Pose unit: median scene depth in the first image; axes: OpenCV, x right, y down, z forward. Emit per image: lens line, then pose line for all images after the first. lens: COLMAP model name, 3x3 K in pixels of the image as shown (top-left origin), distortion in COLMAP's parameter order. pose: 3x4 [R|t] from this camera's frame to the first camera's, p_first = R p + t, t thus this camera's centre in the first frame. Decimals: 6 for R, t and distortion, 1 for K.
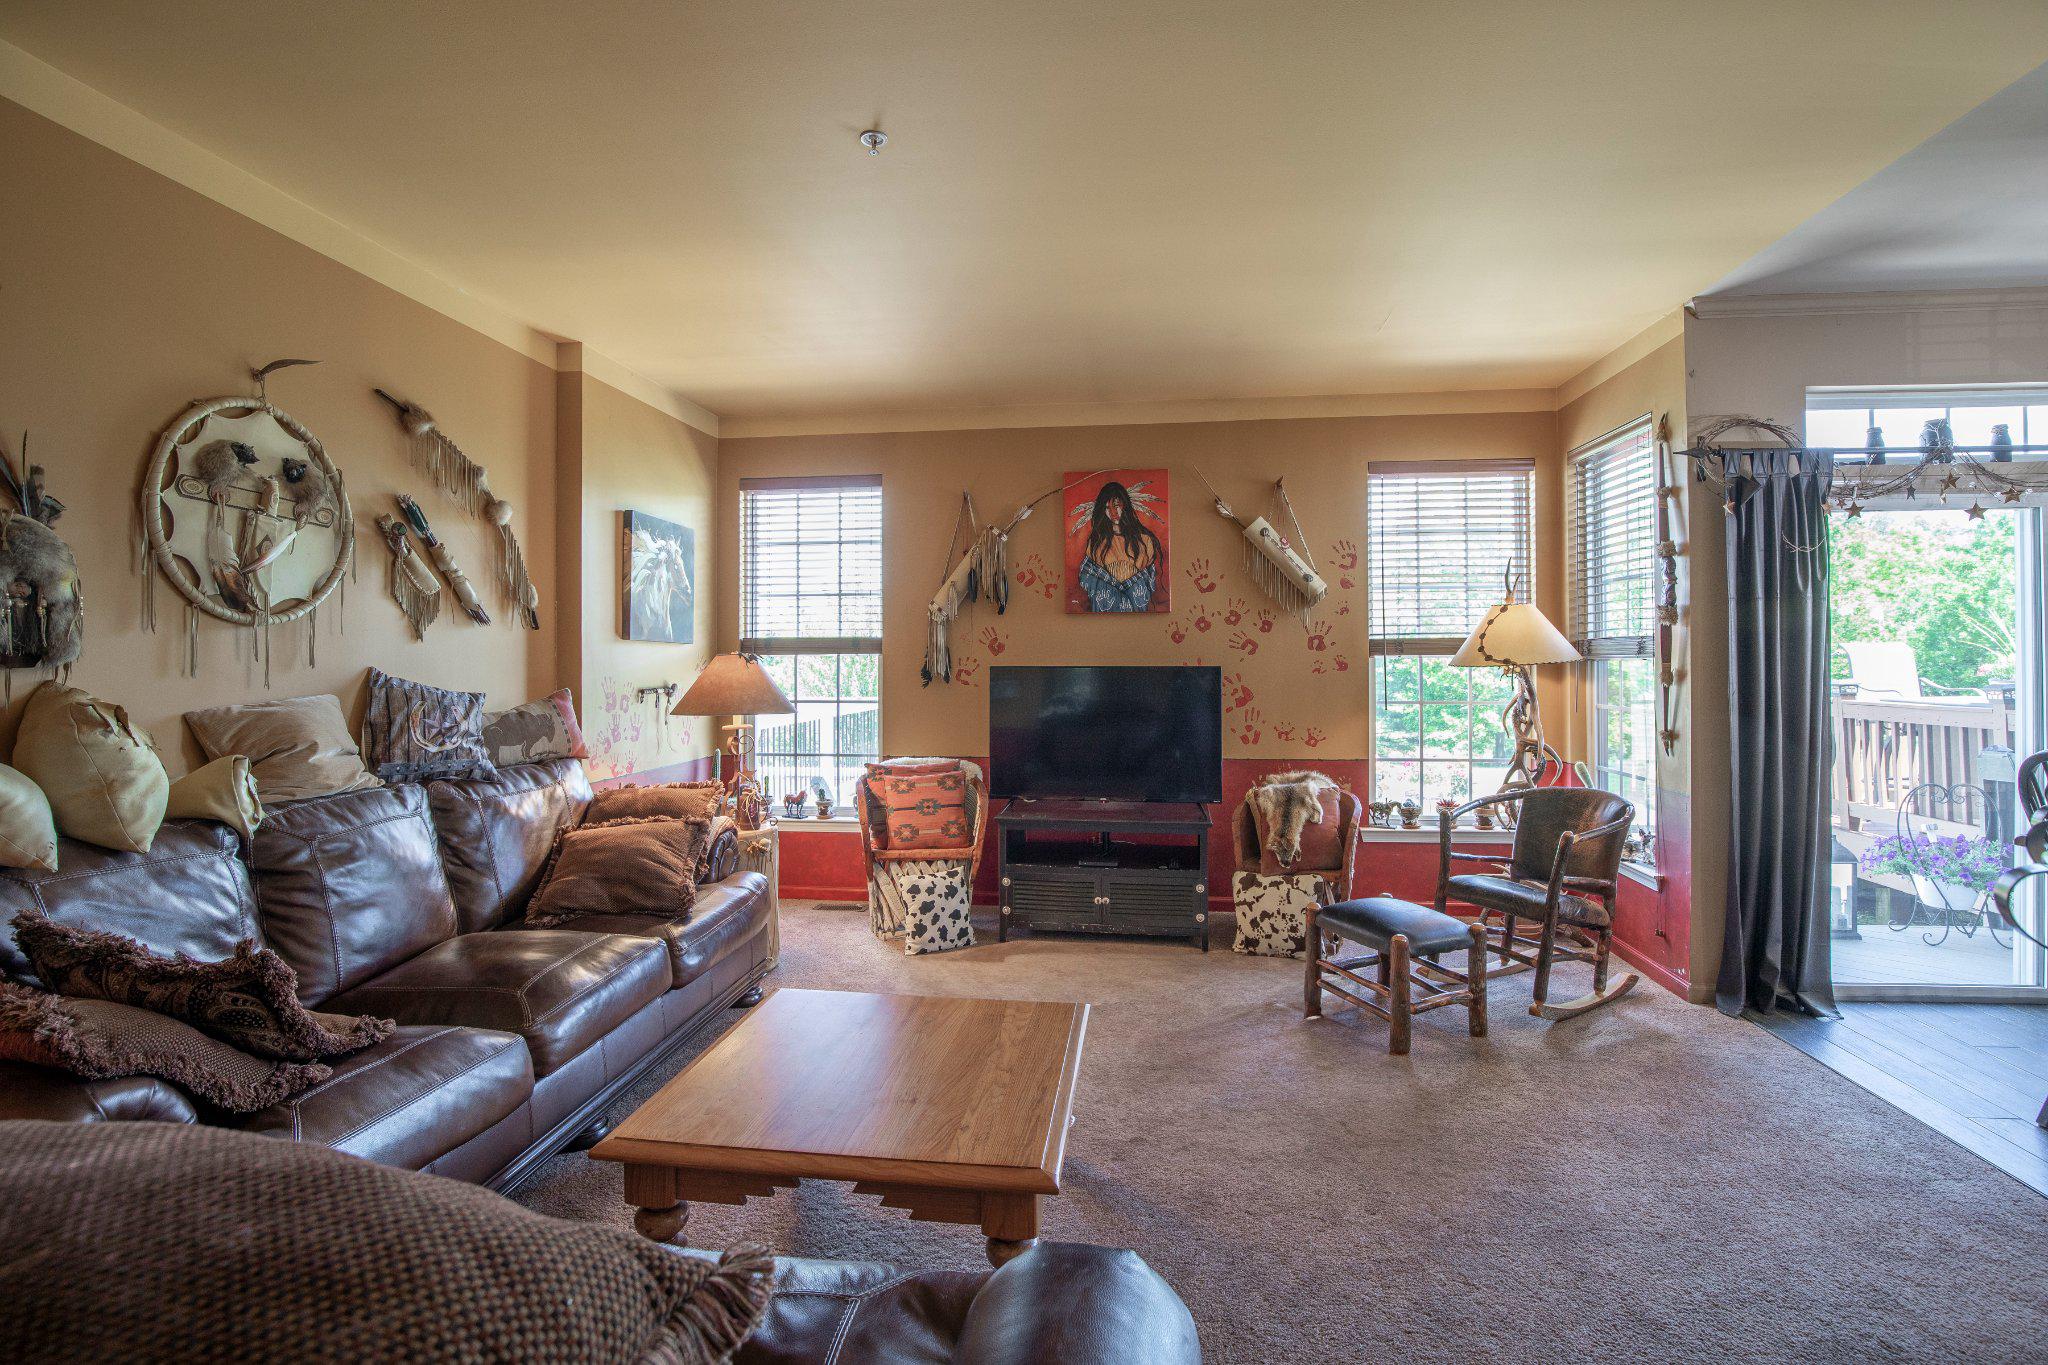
lens RADIAL K [[955.2, 0, 1038.8], [0, 955.2, 655.7], [0, 0, 1]] dist [-0.032349, 0.006286]
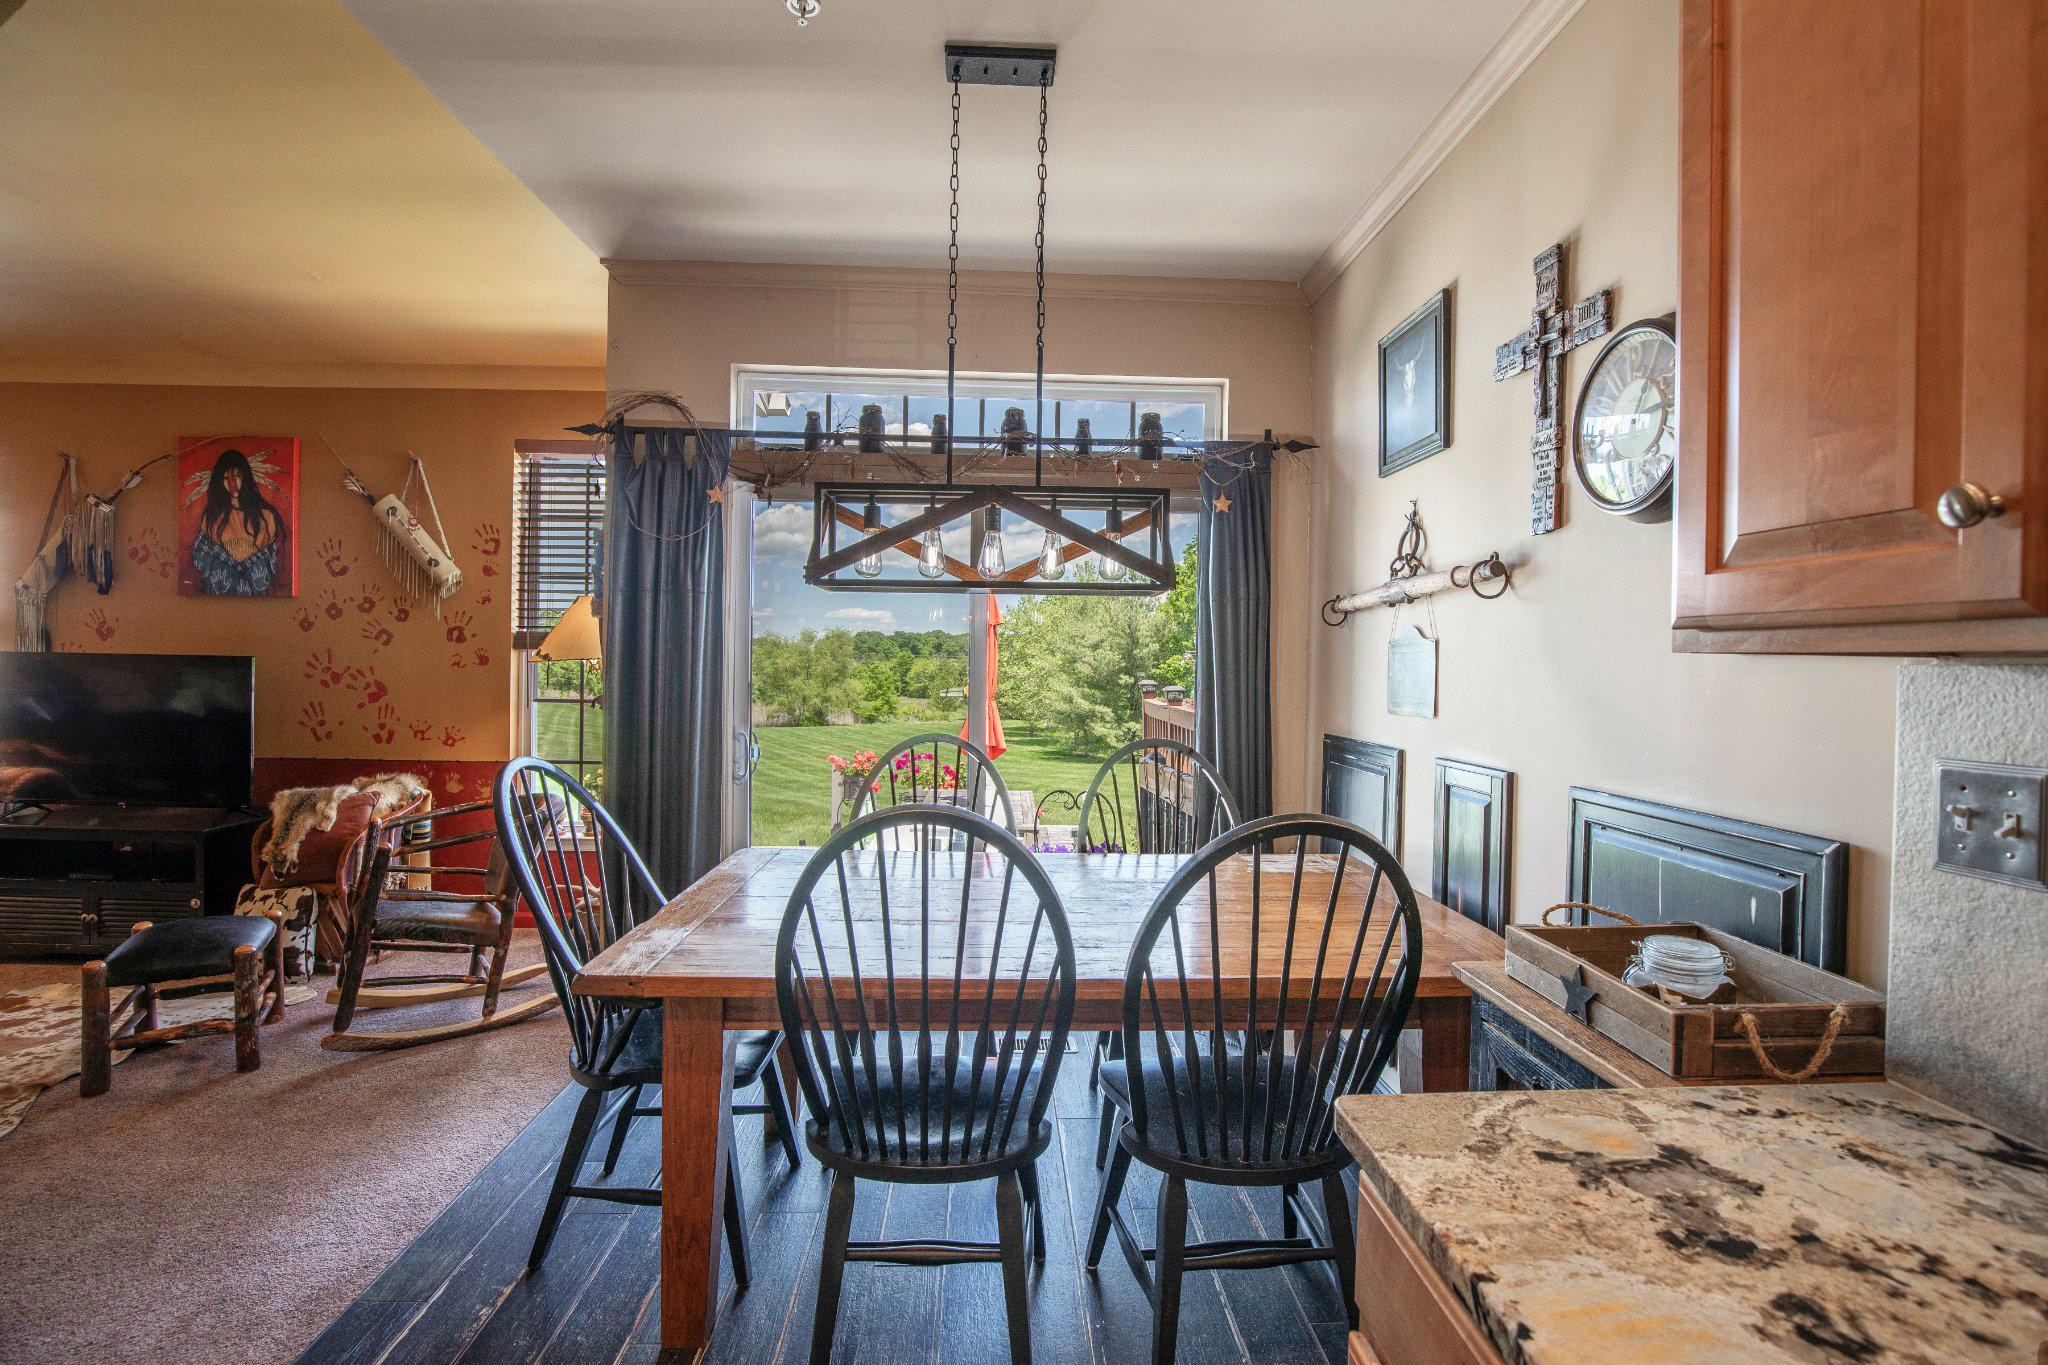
lens RADIAL K [[955.2, 0, 1025.0], [0, 955.2, 673.5], [0, 0, 1]] dist [-0.032349, 0.006286]
pose [[0.988155, 0.018044, 0.152395, 0.741626], [-0.020588, 0.999674, 0.015133, -0.000779], [-0.152072, -0.018091, 0.988204, 0.016860]]
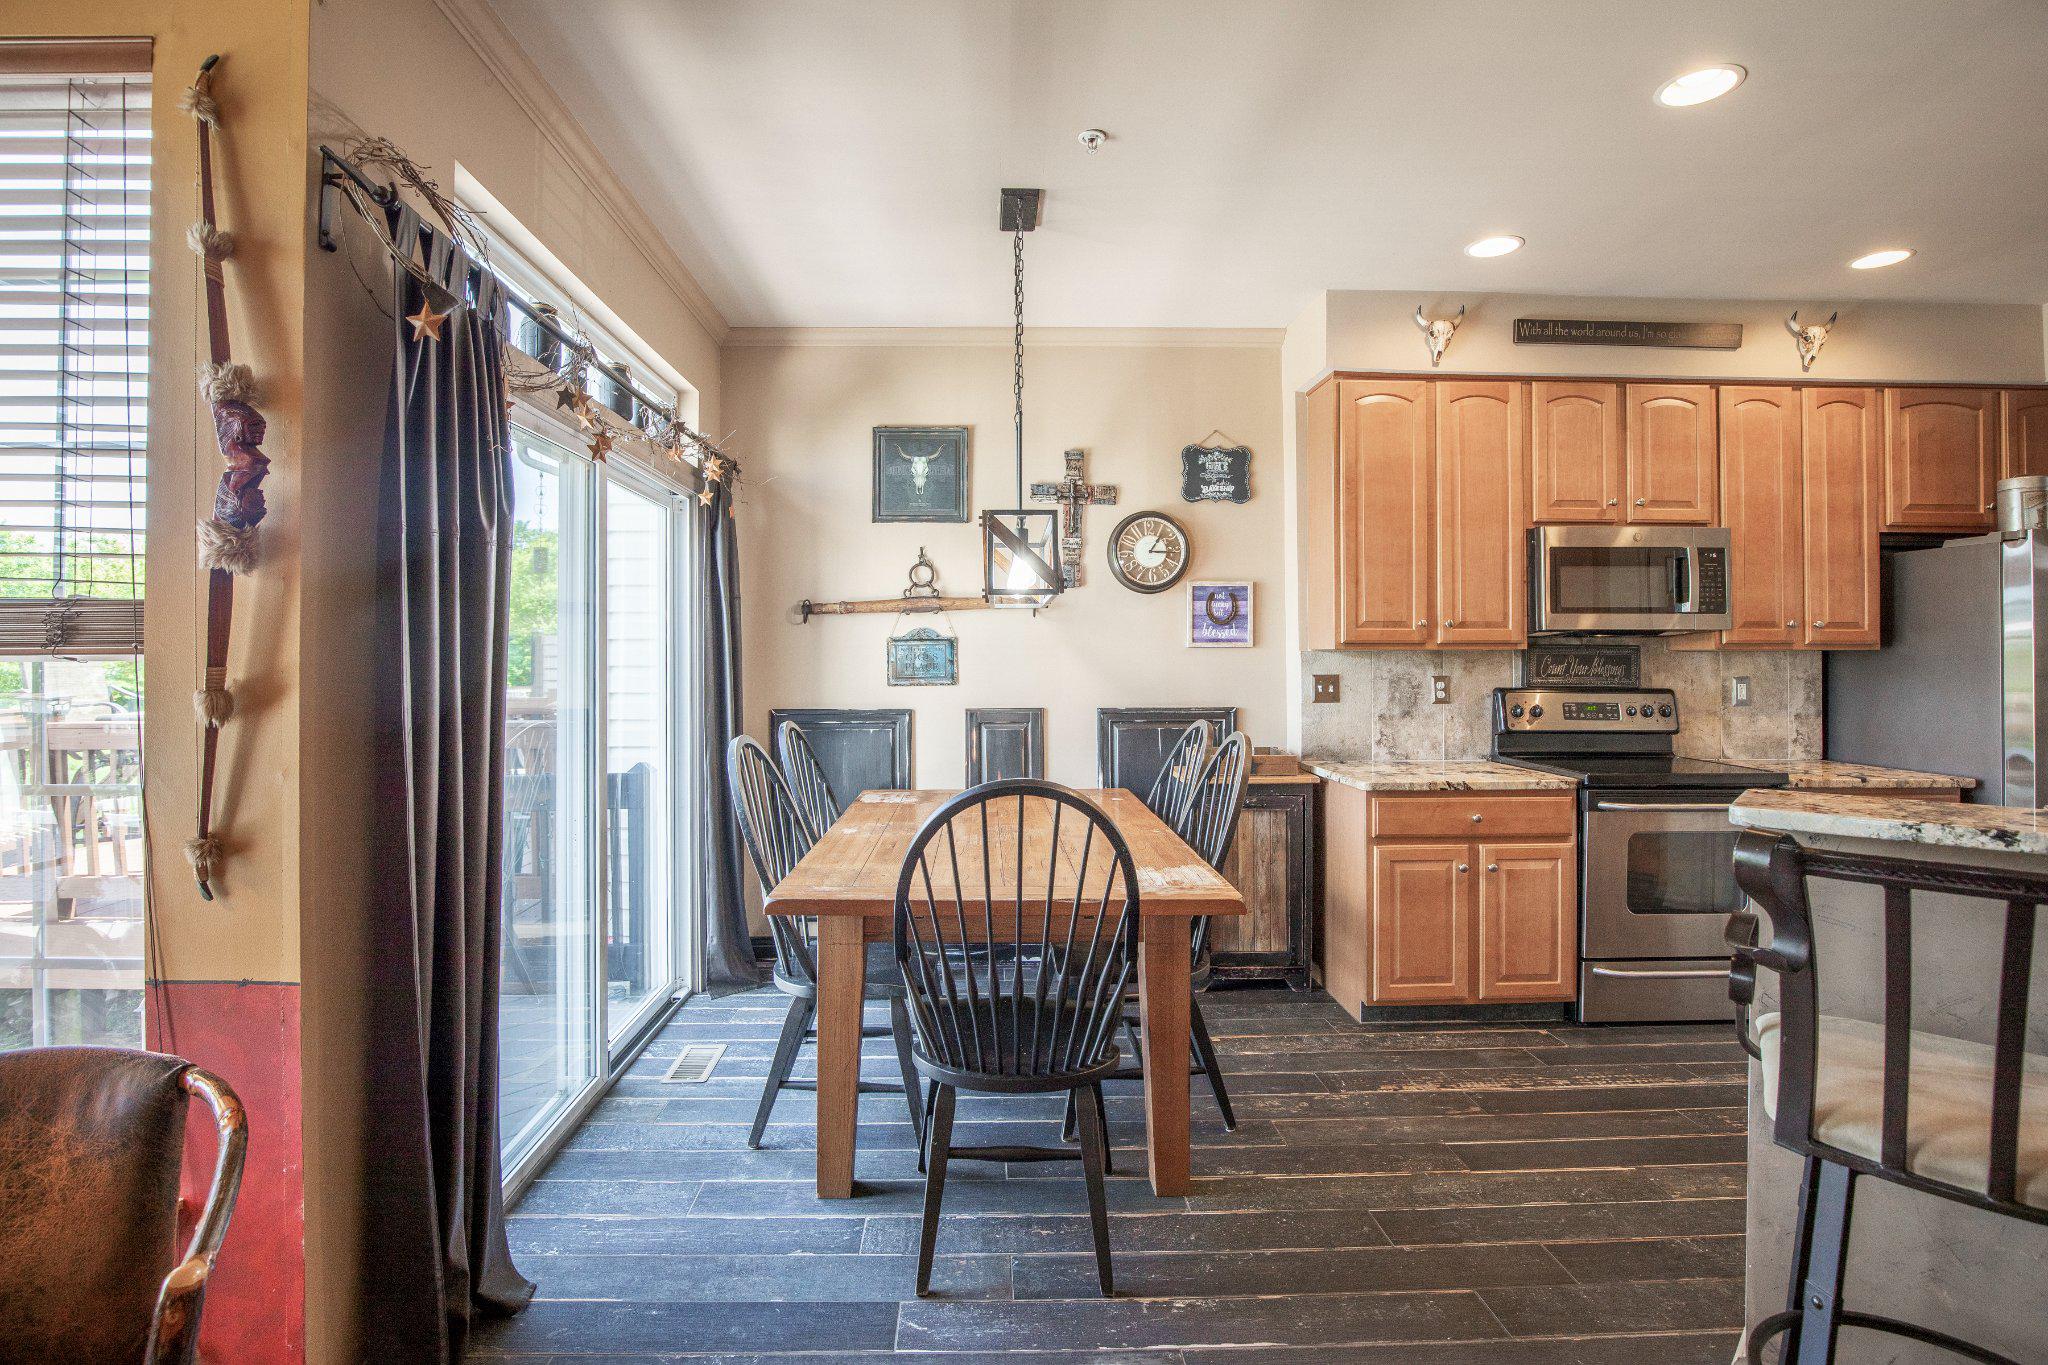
lens RADIAL K [[955.2, 0, 997.4], [0, 955.2, 645.6], [0, 0, 1]] dist [-0.032349, 0.006286]
pose [[-0.142204, 0.014369, 0.989733, 0.182612], [-0.003313, 0.999882, -0.014993, 0.003135], [-0.989832, -0.005411, -0.142140, 0.588710]]
